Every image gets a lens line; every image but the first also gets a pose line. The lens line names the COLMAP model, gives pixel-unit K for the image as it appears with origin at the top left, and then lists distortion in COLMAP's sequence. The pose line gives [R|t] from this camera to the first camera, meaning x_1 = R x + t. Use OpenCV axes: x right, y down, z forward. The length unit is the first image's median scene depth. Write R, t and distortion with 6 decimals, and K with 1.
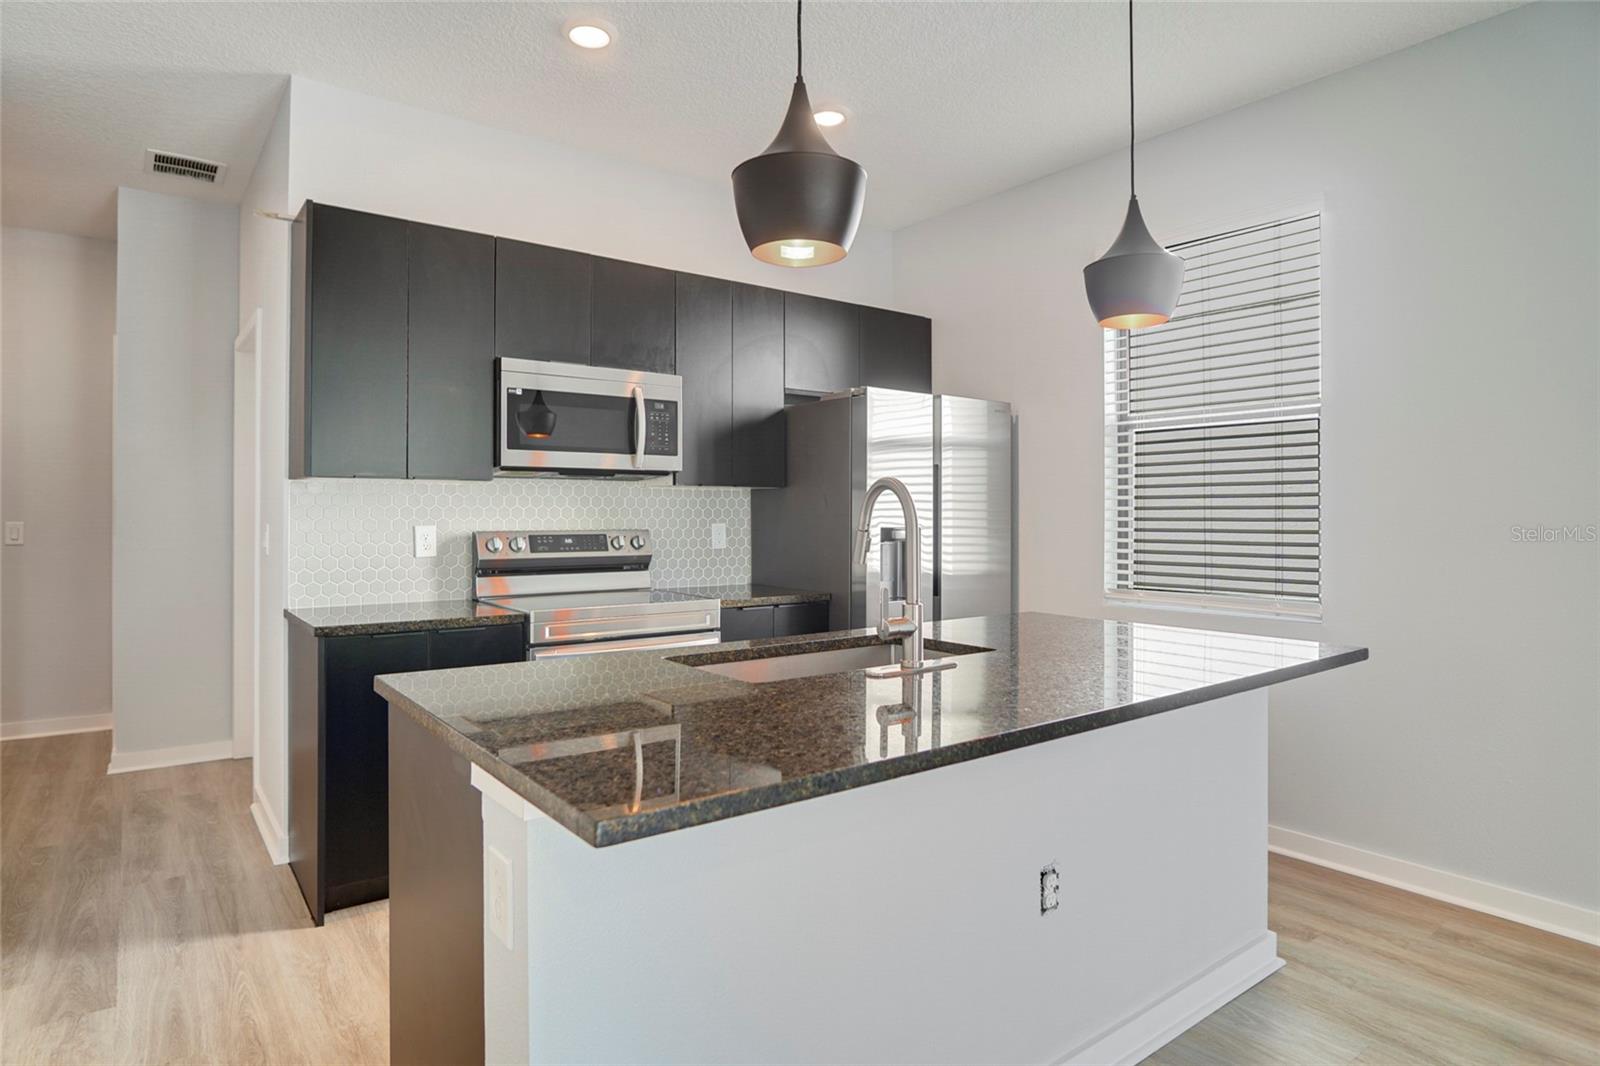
lens RADIAL K [[888.9, 0, 809.1], [0, 888.9, 530.5], [0, 0, 1]] dist [-0.002601, -0.000196]
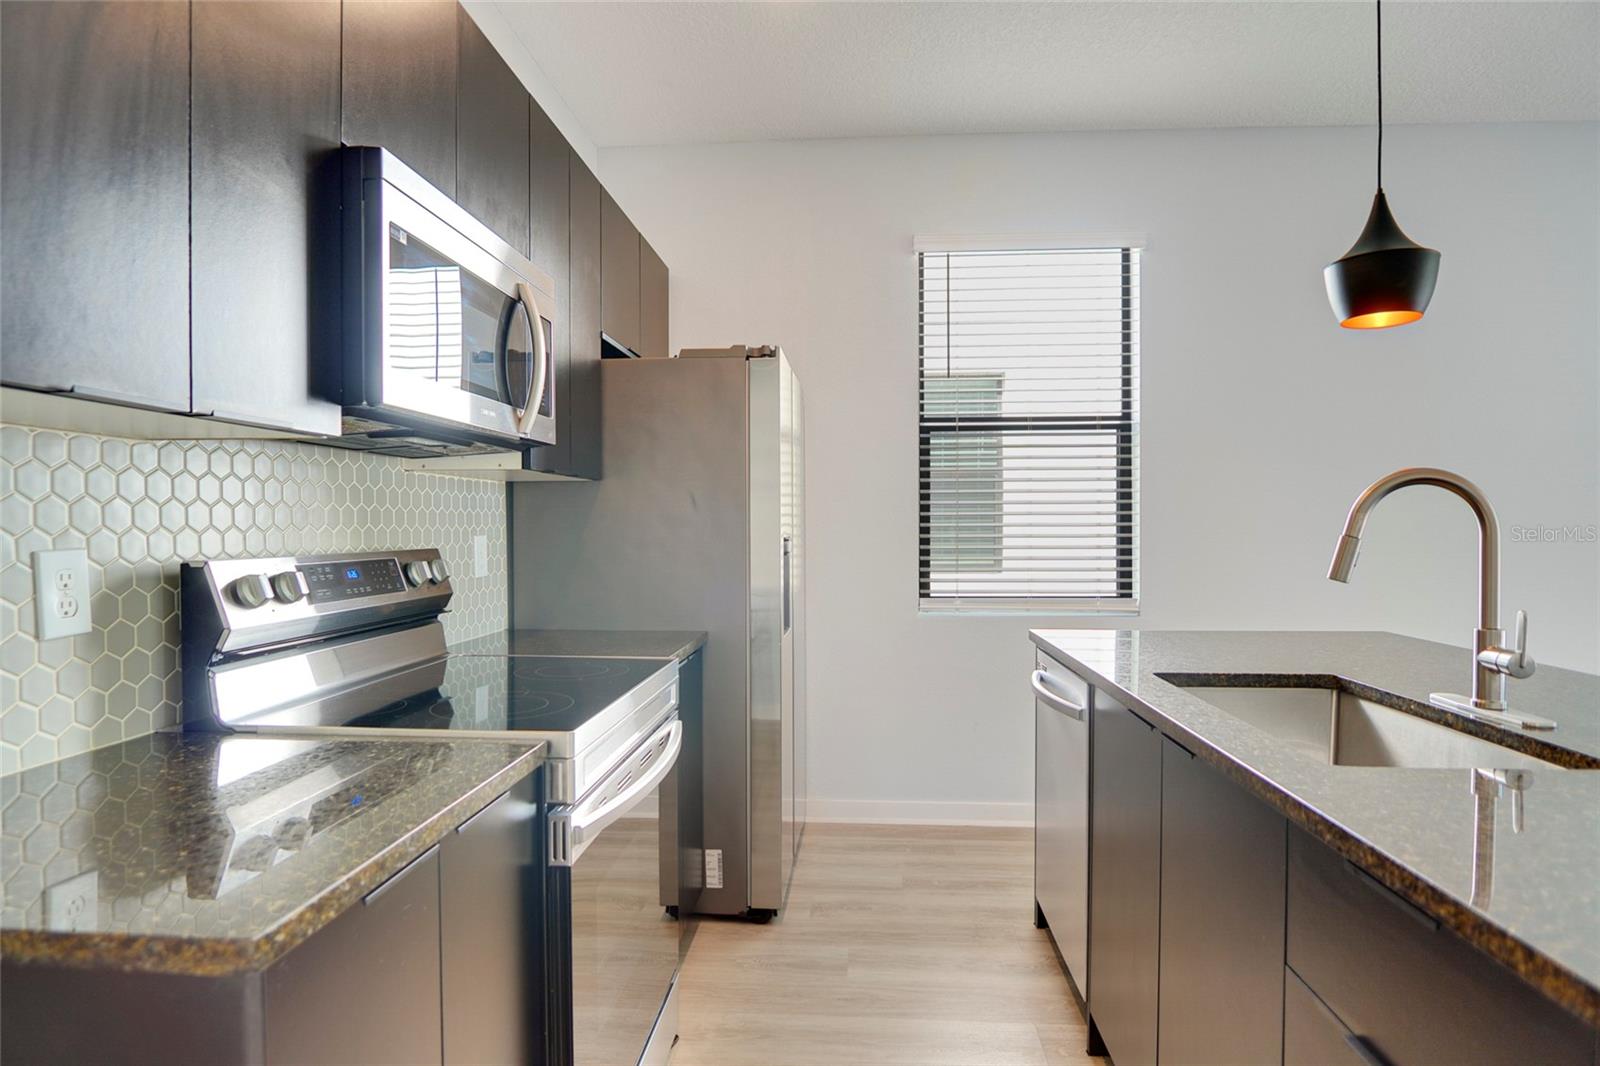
lens RADIAL K [[888.9, 0, 800.8], [0, 888.9, 540.3], [0, 0, 1]] dist [-0.002601, -0.000196]
pose [[0.671422, -0.011301, 0.740989, -0.479222], [0.002452, 0.999912, 0.013028, -0.012460], [-0.741071, -0.006931, 0.671390, 0.520557]]
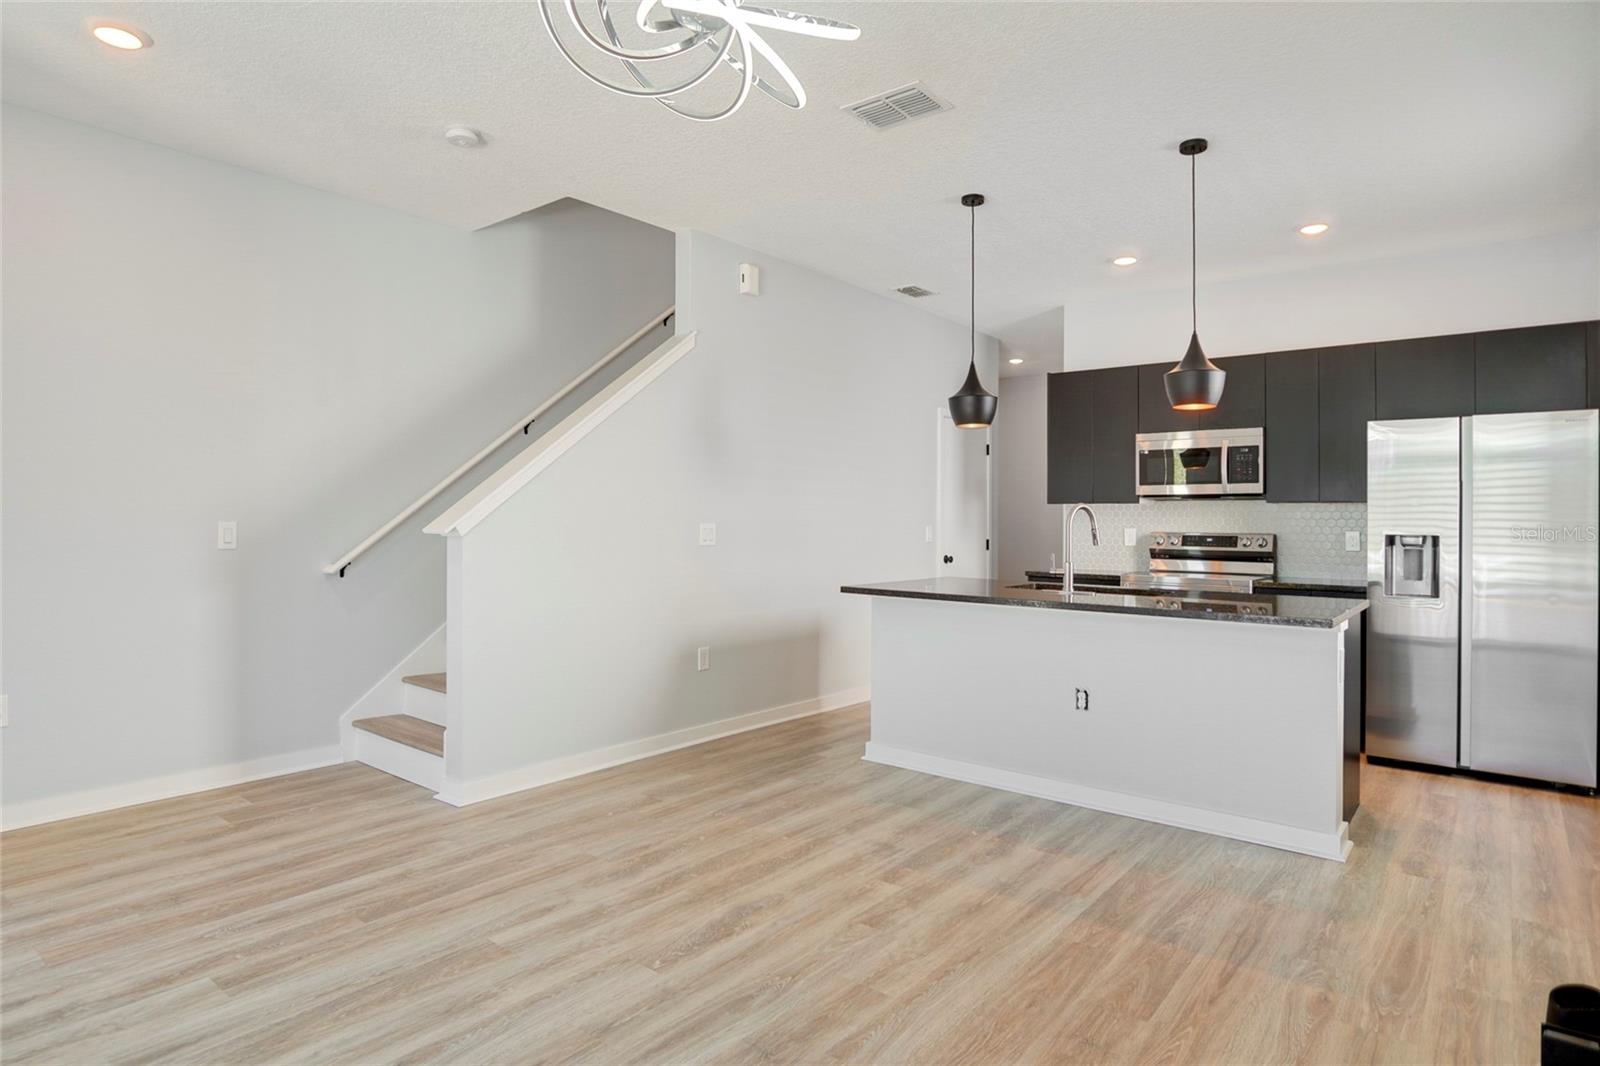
lens RADIAL K [[888.9, 0, 801.9], [0, 888.9, 529.0], [0, 0, 1]] dist [-0.002601, -0.000196]
pose [[0.225641, 0.002580, -0.974207, 1.142514], [-0.029814, 0.999546, -0.004259, 0.022030], [0.973754, 0.030006, 0.225616, -0.061252]]
